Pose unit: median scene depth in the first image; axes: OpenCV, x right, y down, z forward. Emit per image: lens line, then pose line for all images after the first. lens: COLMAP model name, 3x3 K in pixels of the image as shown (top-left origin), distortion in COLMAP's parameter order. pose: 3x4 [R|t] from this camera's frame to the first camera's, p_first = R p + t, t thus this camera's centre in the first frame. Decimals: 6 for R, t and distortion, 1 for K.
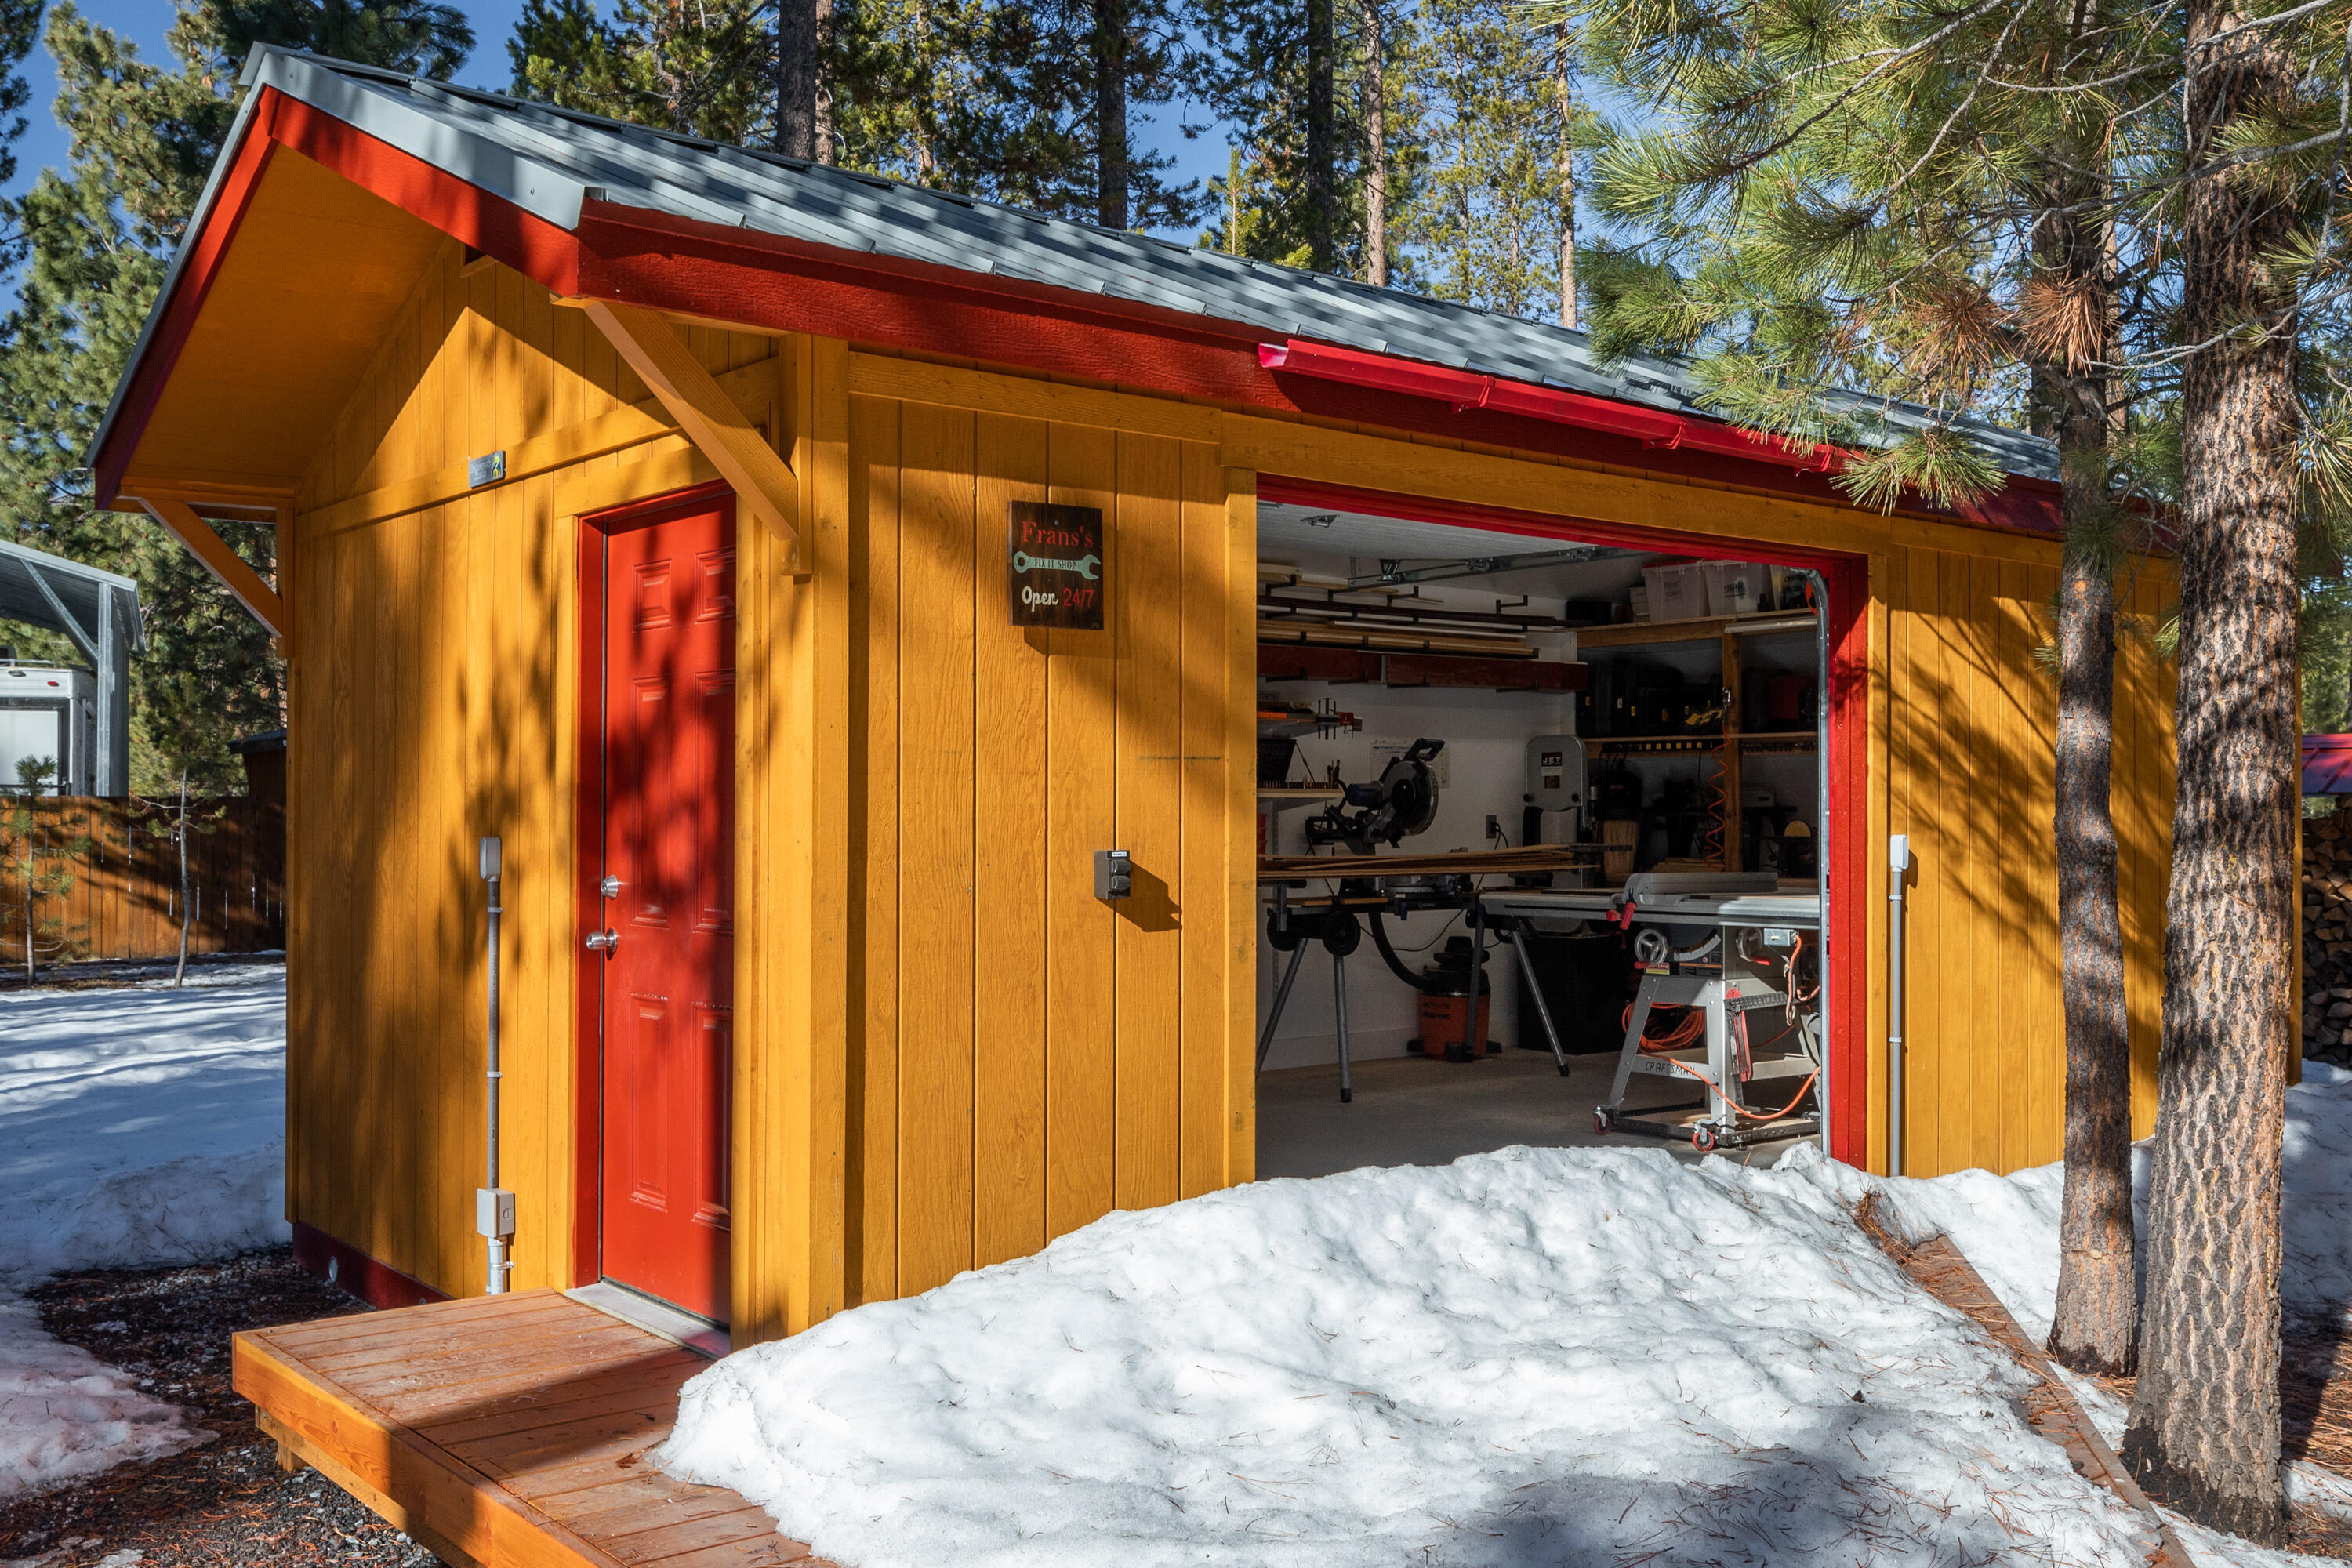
lens RADIAL K [[2171.9, 0, 1176.0], [0, 2171.9, 784.0], [0, 0, 1]] dist [-0.009508, -0.003873]
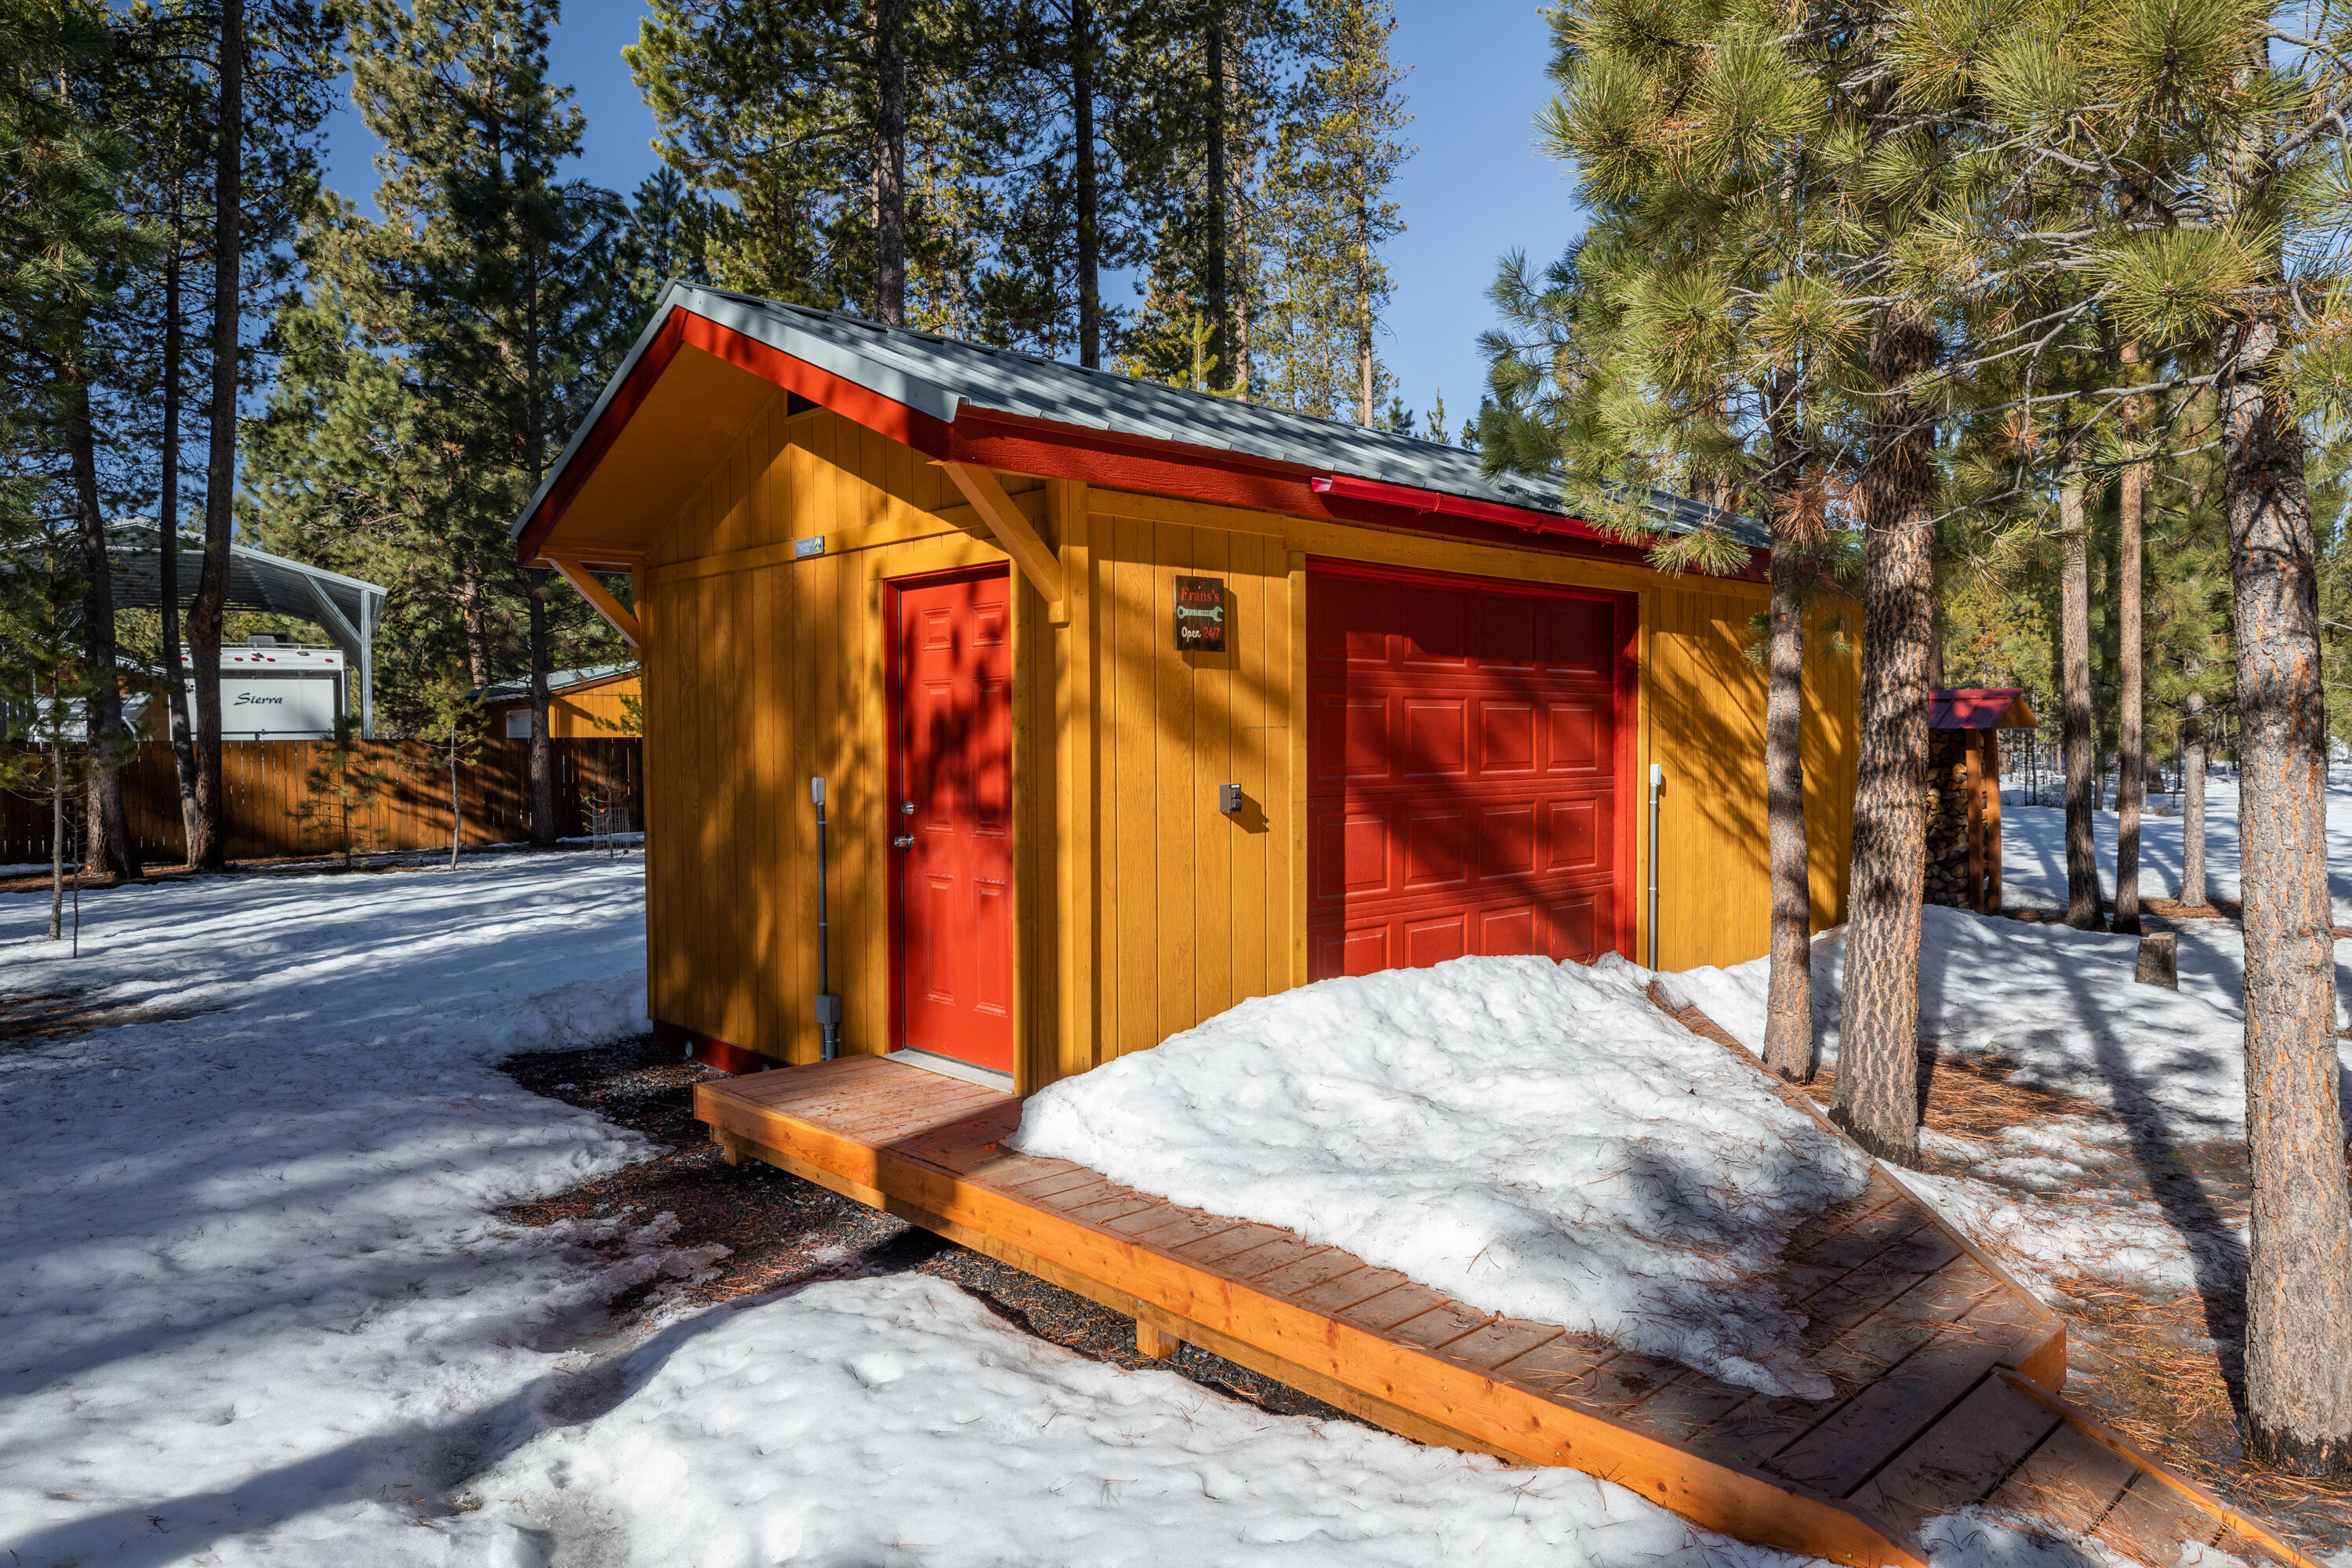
lens RADIAL K [[1481.5, 0, 1176.0], [0, 1481.5, 784.0], [0, 0, 1]] dist [0.000113, 0.000464]
pose [[0.997862, -0.011176, 0.064398, -0.120403], [0.008344, 0.998993, 0.044075, -0.016626], [-0.064826, -0.043444, 0.996950, -0.110803]]
